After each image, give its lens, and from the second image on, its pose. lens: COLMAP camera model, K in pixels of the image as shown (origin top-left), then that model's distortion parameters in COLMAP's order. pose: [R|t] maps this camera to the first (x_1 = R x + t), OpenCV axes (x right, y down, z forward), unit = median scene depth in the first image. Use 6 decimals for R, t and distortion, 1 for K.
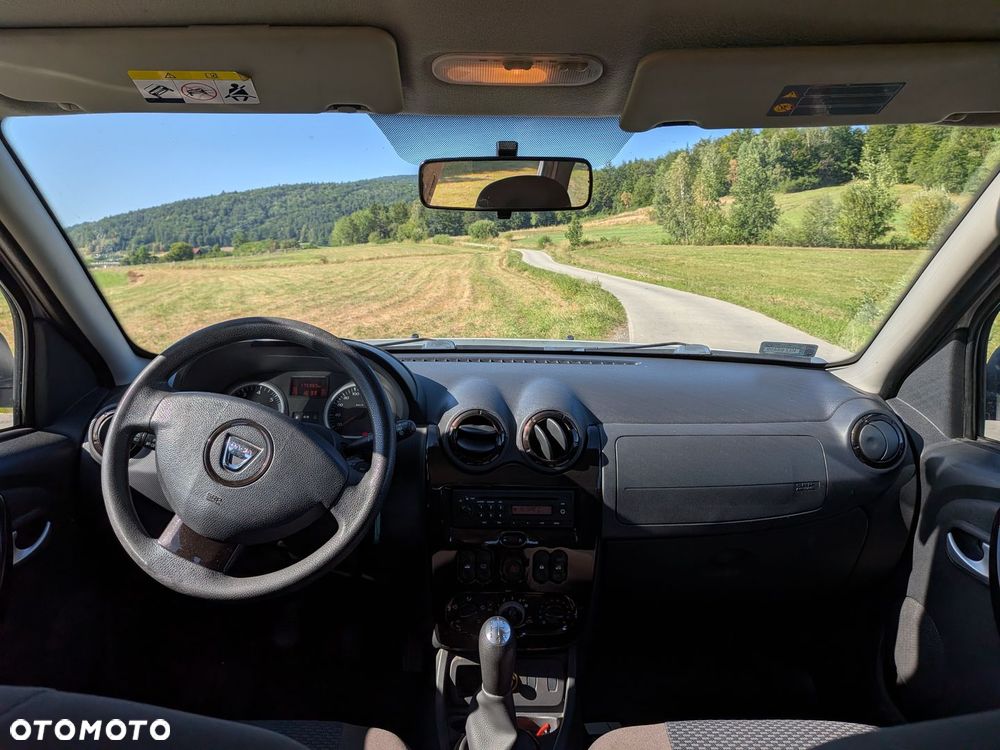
lens RADIAL K [[687.2, 0, 488.0], [0, 687.2, 362.8], [0, 0, 1]] dist [0.075331, -0.189487]
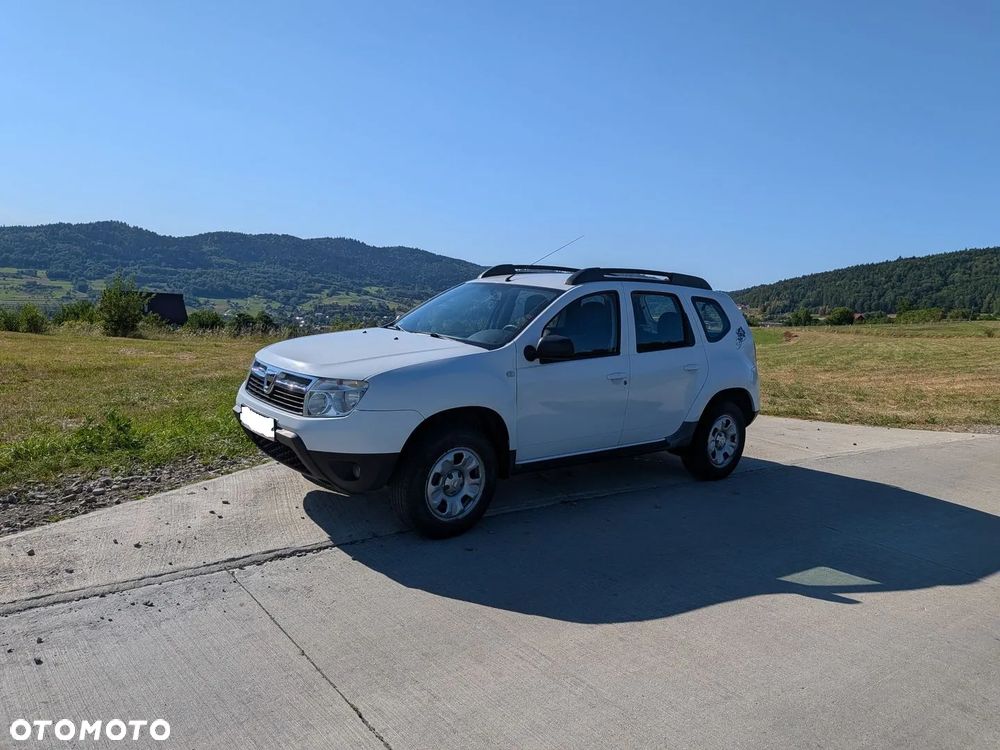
lens RADIAL K [[737.6, 0, 519.5], [0, 737.6, 360.2], [0, 0, 1]] dist [0.076551, -0.117080]
pose [[0.657908, 0.095894, -0.746968, 0.072057], [-0.170086, 0.985153, -0.023336, 0.010067], [0.733640, 0.142402, 0.664450, -0.071705]]
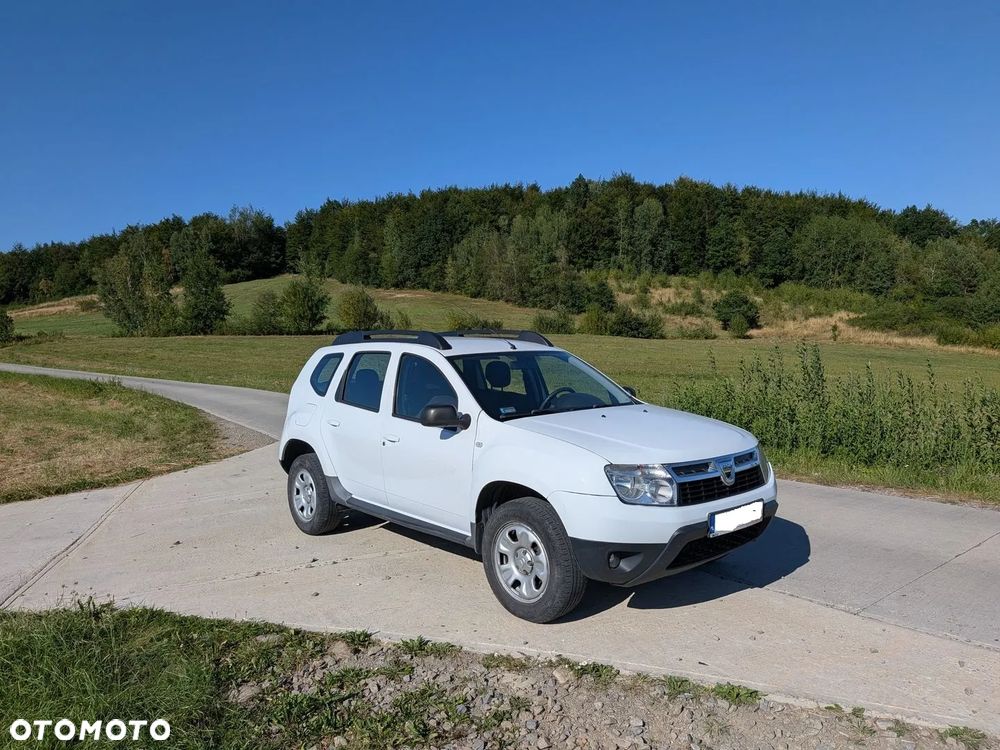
lens RADIAL K [[739.3, 0, 500.0], [0, 739.3, 375.0], [0, 0, 1]] dist [0.088939, -0.148124]
pose [[0.708212, -0.073404, 0.702173, -0.076835], [0.147370, 0.988041, -0.045350, 0.005211], [-0.690447, 0.135597, 0.710560, -0.077469]]
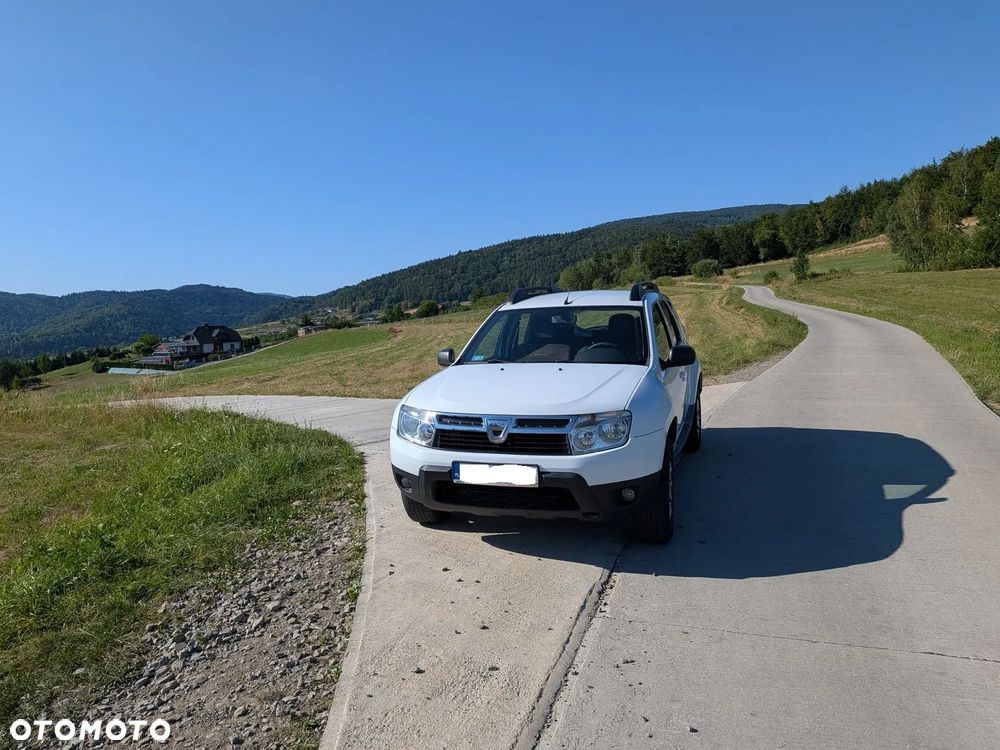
lens RADIAL K [[739.3, 0, 500.0], [0, 739.3, 375.0], [0, 0, 1]] dist [0.088939, -0.148124]
pose [[0.956252, -0.030121, -0.290988, 0.016305], [0.015411, 0.998491, -0.052714, 0.013314], [0.292137, 0.045924, 0.955273, -0.113402]]
